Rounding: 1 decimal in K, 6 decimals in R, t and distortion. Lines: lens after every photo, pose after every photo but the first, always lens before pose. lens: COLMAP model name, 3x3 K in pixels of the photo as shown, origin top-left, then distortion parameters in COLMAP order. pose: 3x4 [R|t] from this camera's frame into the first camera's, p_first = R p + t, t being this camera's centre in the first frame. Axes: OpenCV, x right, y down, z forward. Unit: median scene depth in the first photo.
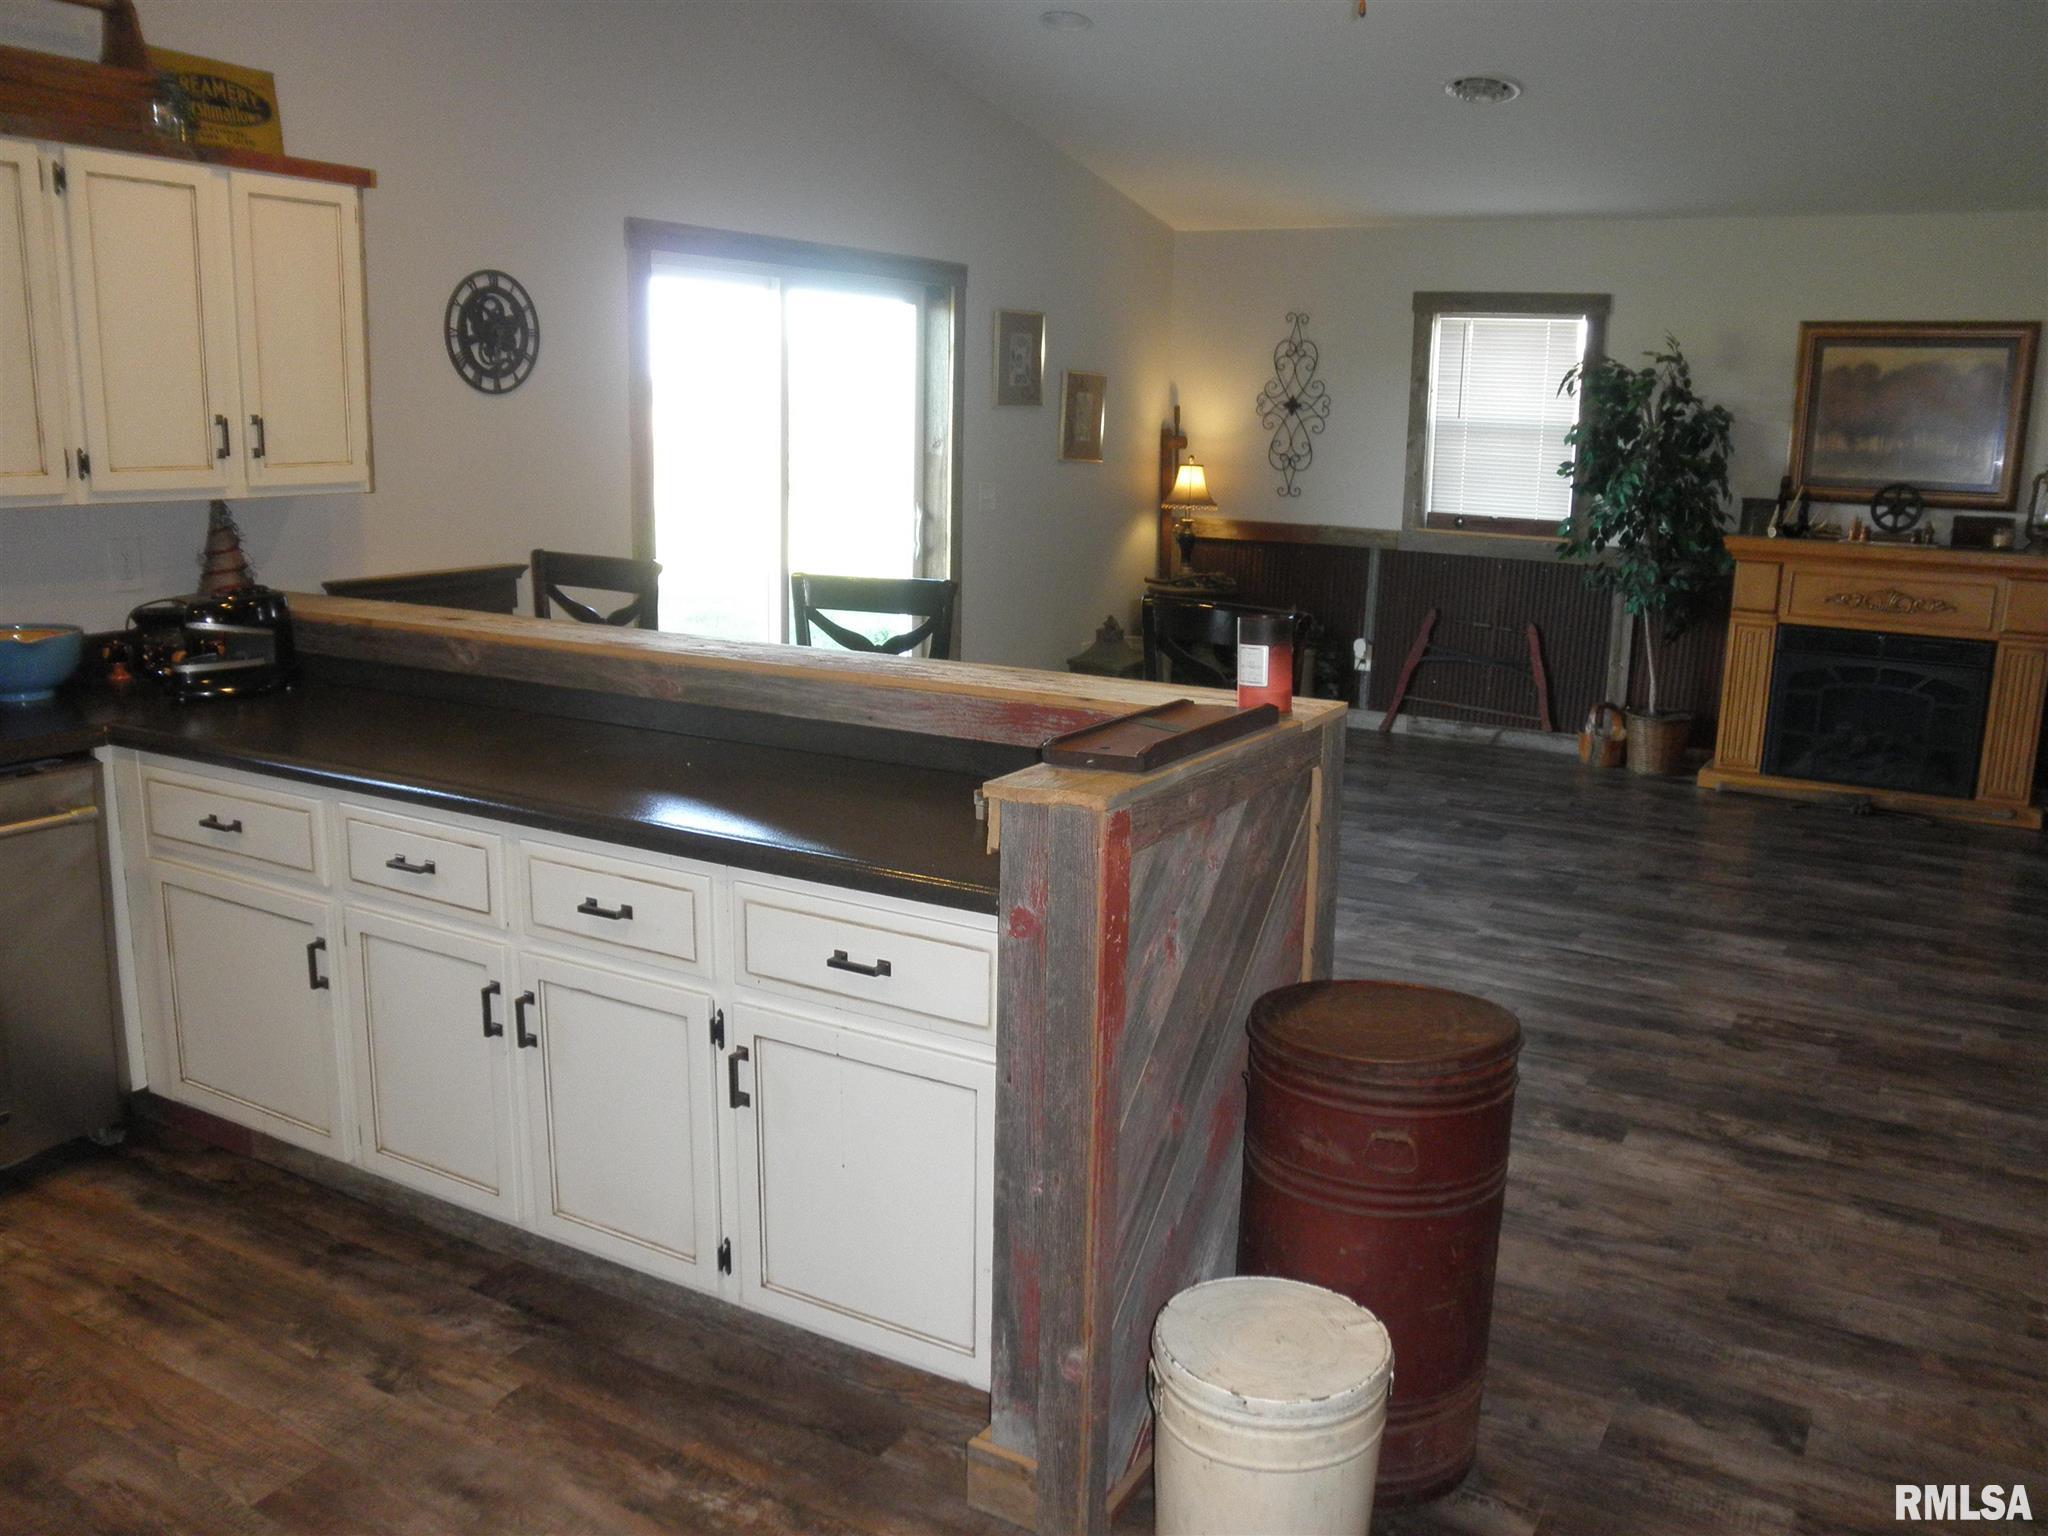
lens RADIAL K [[1685.3, 0, 1041.1], [0, 1685.3, 779.1], [0, 0, 1]] dist [-0.127396, 0.115001]
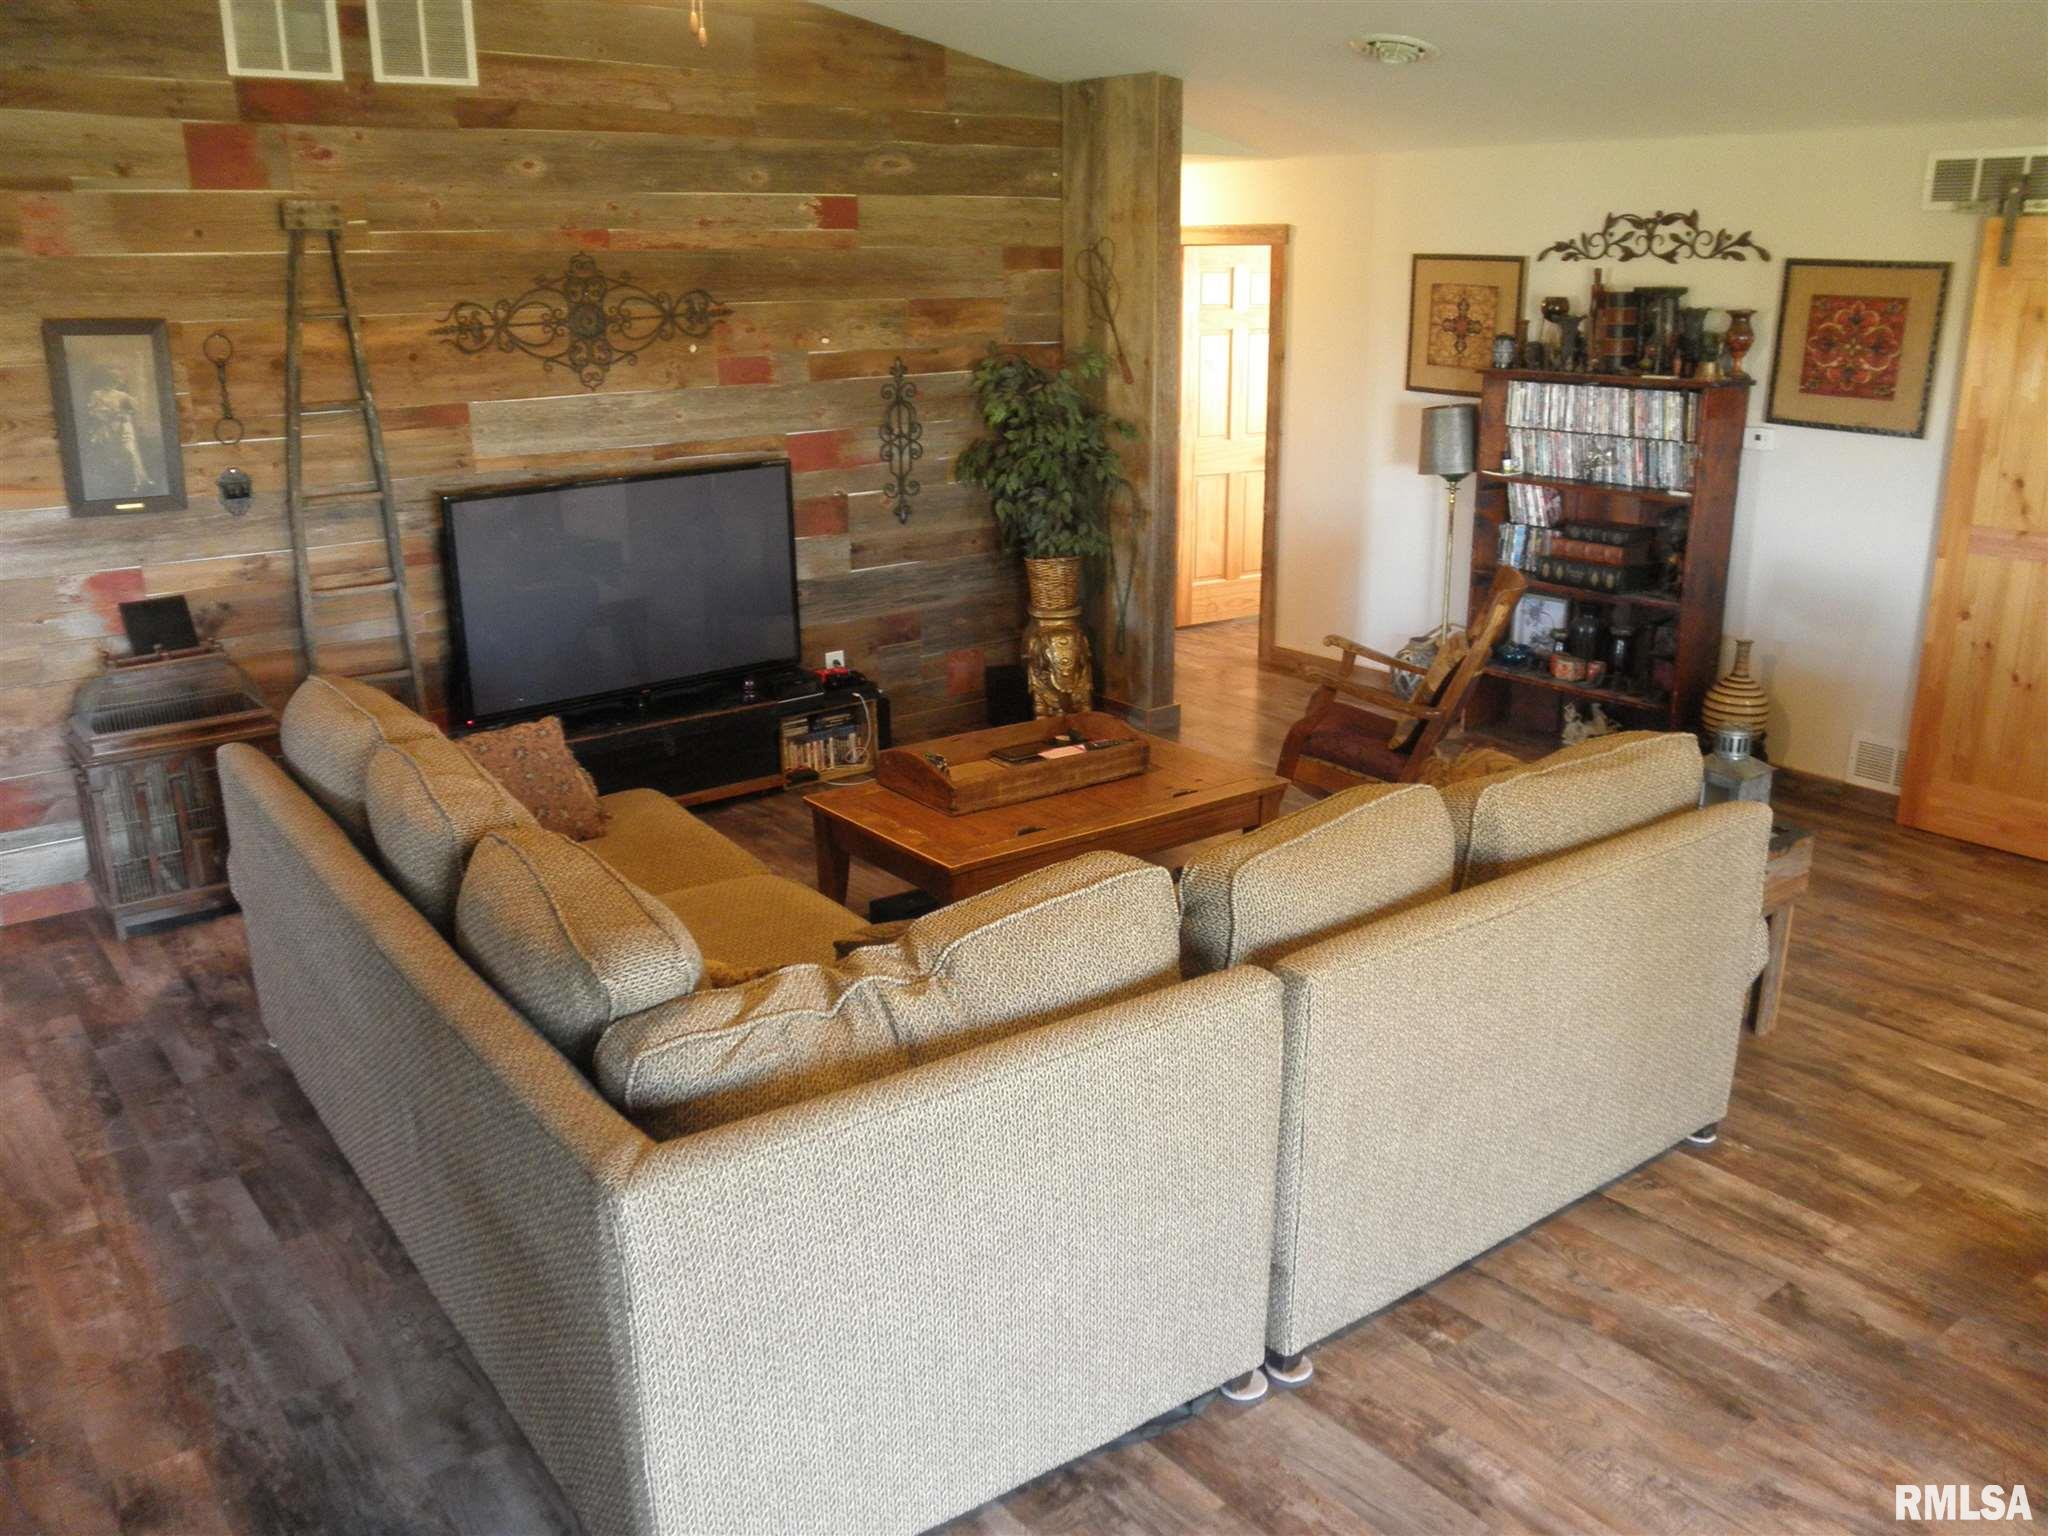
lens RADIAL K [[1685.3, 0, 1037.2], [0, 1685.3, 781.1], [0, 0, 1]] dist [-0.127396, 0.115001]
pose [[-0.929810, -0.126298, 0.345690, 0.332191], [0.064420, 0.868924, 0.490735, -0.329238], [-0.362358, 0.478560, -0.799798, 1.105747]]
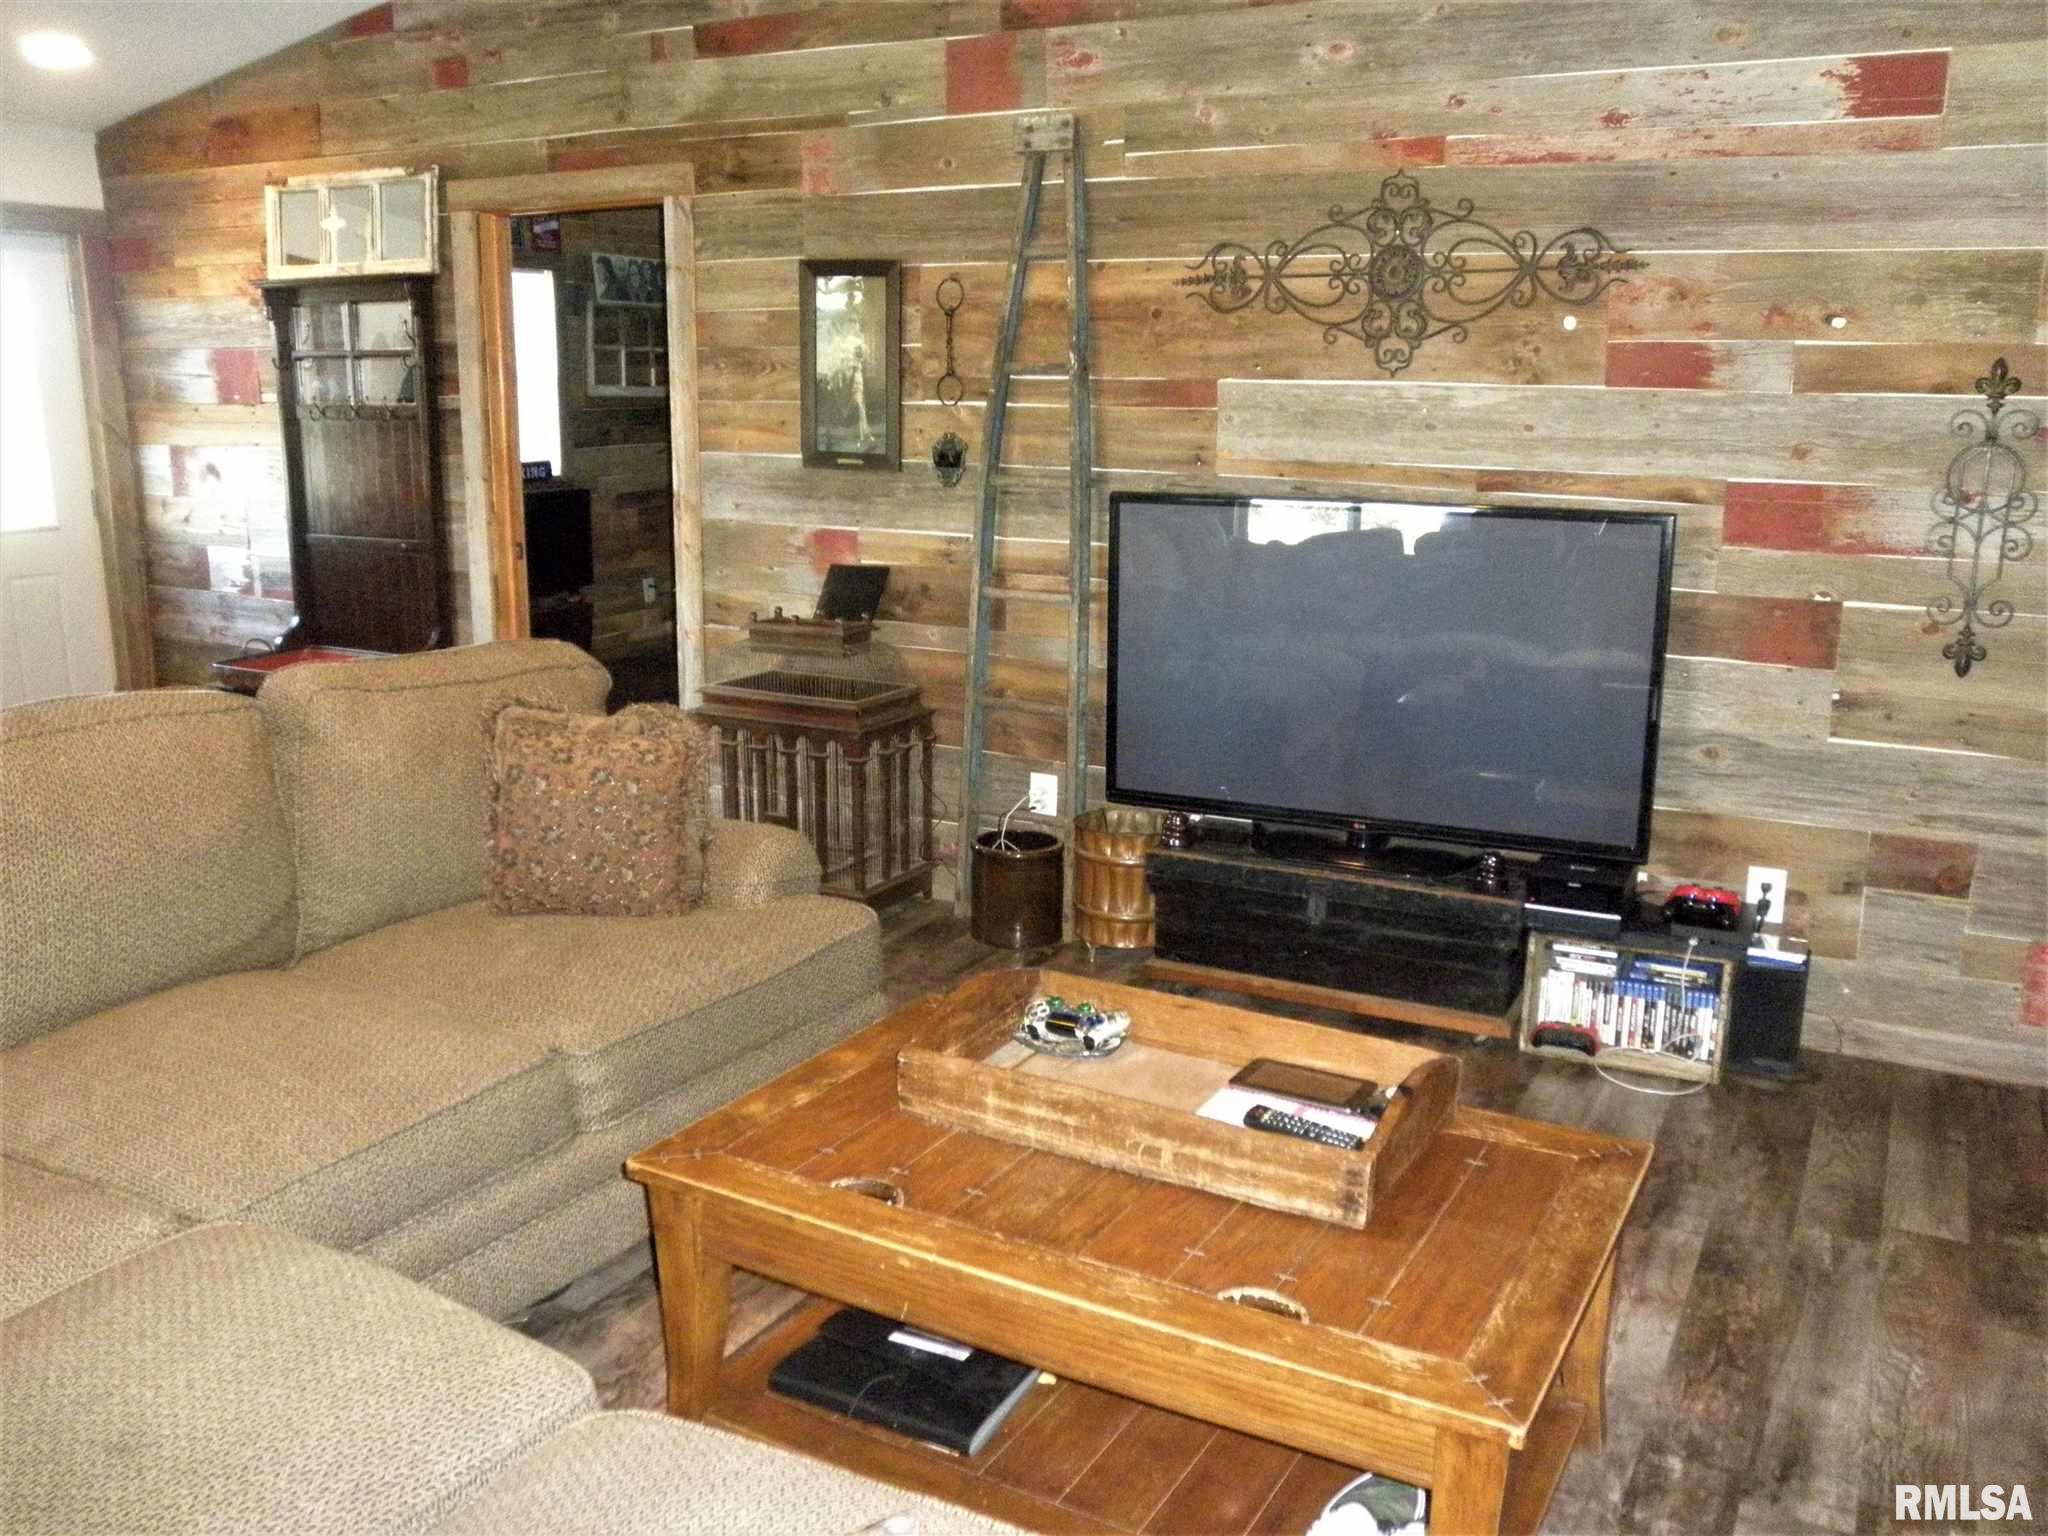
lens RADIAL K [[1685.3, 0, 1034.0], [0, 1685.3, 769.2], [0, 0, 1]] dist [-0.127396, 0.115001]
pose [[-0.034626, -0.249434, 0.967773, 0.246740], [0.207807, 0.945391, 0.251100, -0.050079], [-0.977557, 0.209805, 0.019098, 0.278718]]
